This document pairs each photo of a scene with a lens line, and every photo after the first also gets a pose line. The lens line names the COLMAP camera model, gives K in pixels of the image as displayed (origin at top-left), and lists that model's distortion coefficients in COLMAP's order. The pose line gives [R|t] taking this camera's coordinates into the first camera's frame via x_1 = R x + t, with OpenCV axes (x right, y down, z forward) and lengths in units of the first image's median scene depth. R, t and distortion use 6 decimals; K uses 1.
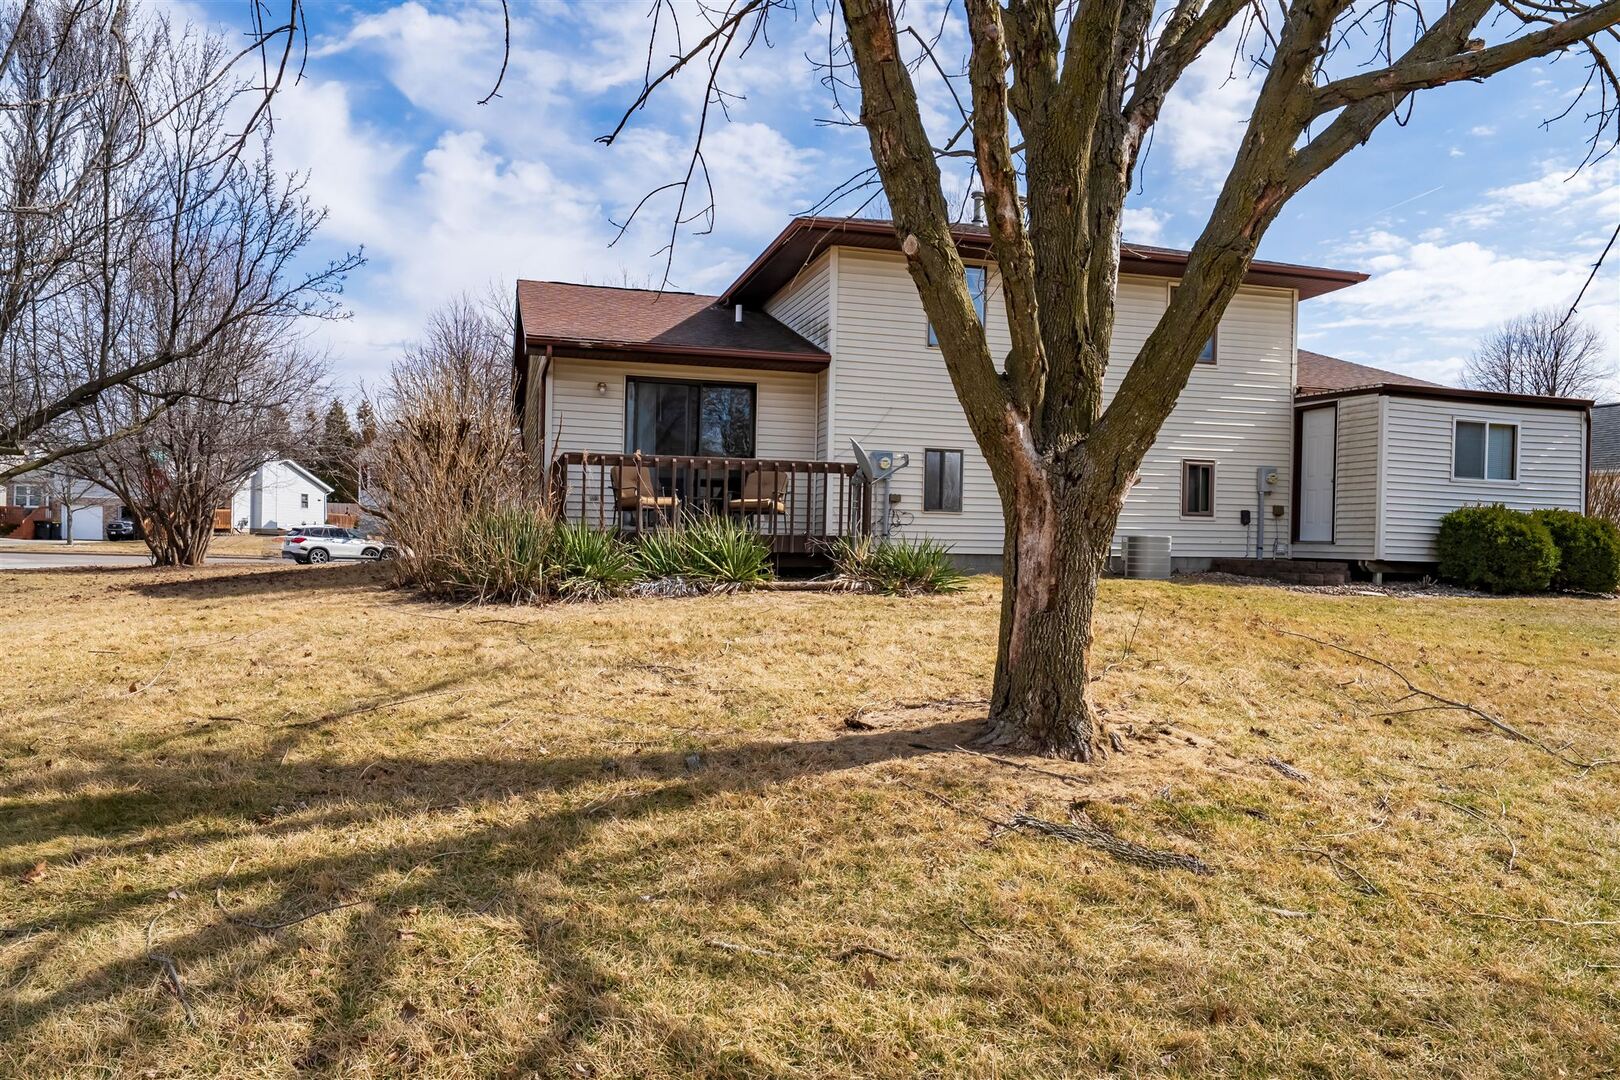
lens RADIAL K [[1112.9, 0, 818.9], [0, 1112.9, 542.1], [0, 0, 1]] dist [-0.003432, -0.004550]
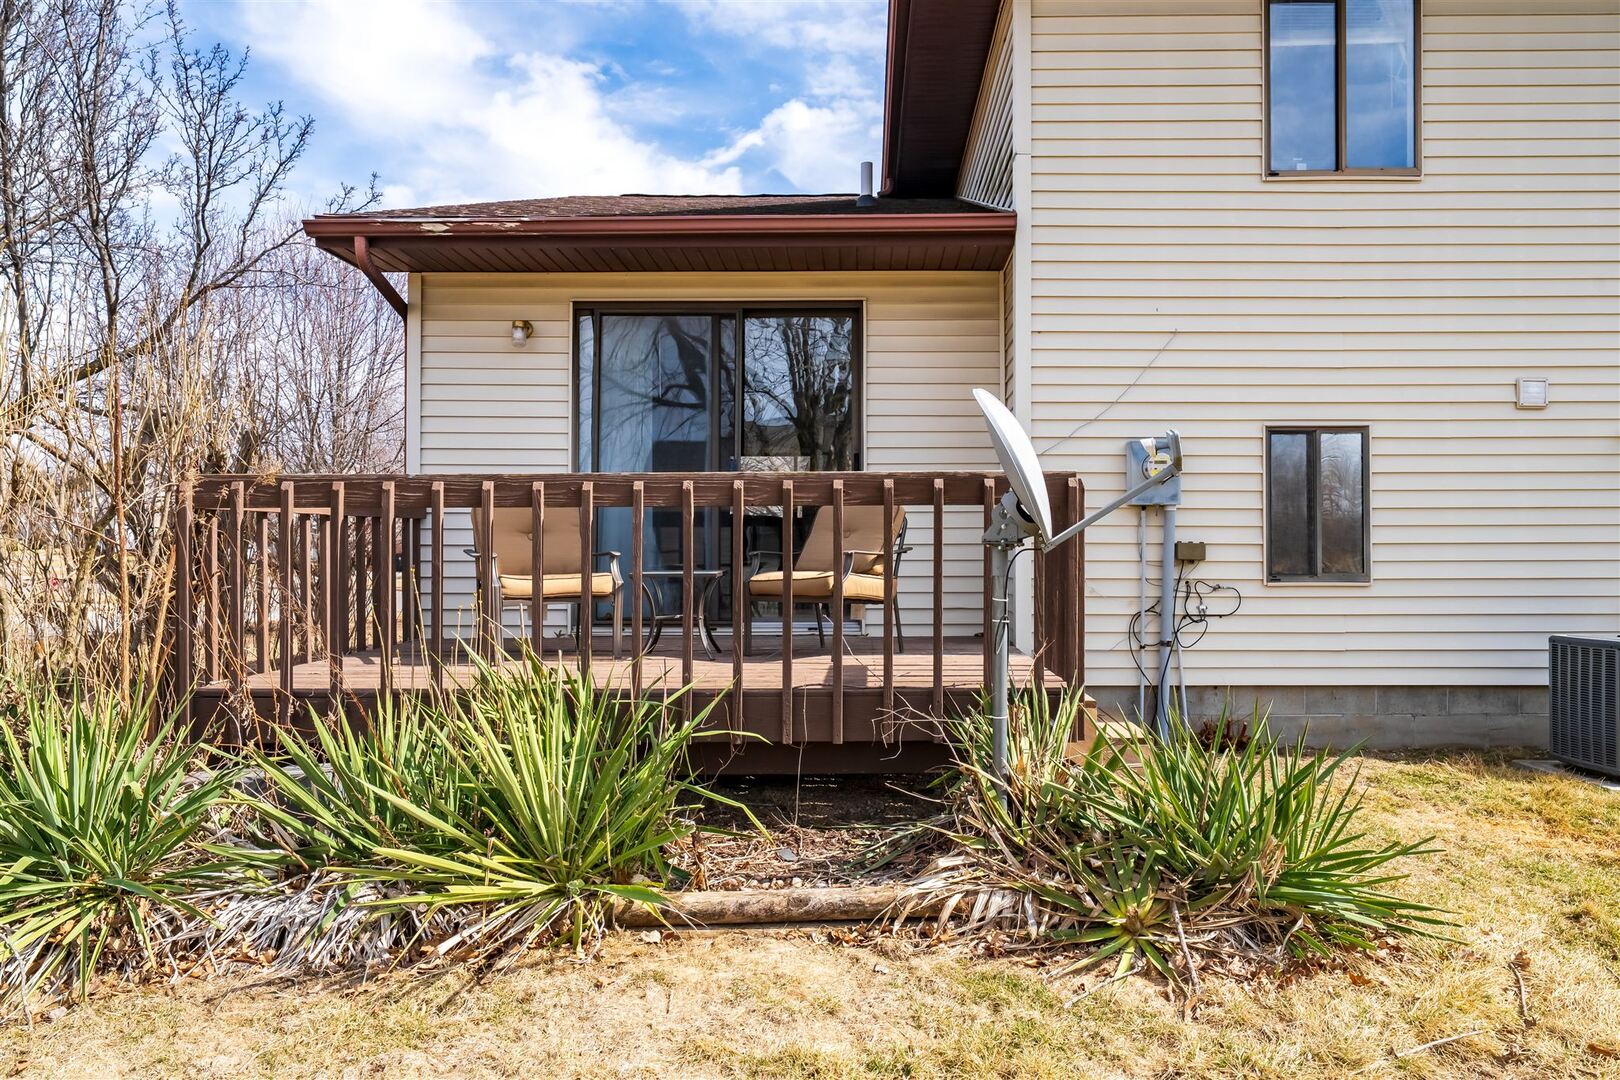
lens RADIAL K [[1112.9, 0, 860.9], [0, 1112.9, 537.0], [0, 0, 1]] dist [-0.003432, -0.004550]
pose [[0.959370, -0.024862, -0.281052, 0.066118], [0.021235, 0.999647, -0.015942, -0.040307], [0.281350, 0.009326, 0.959560, 0.567070]]
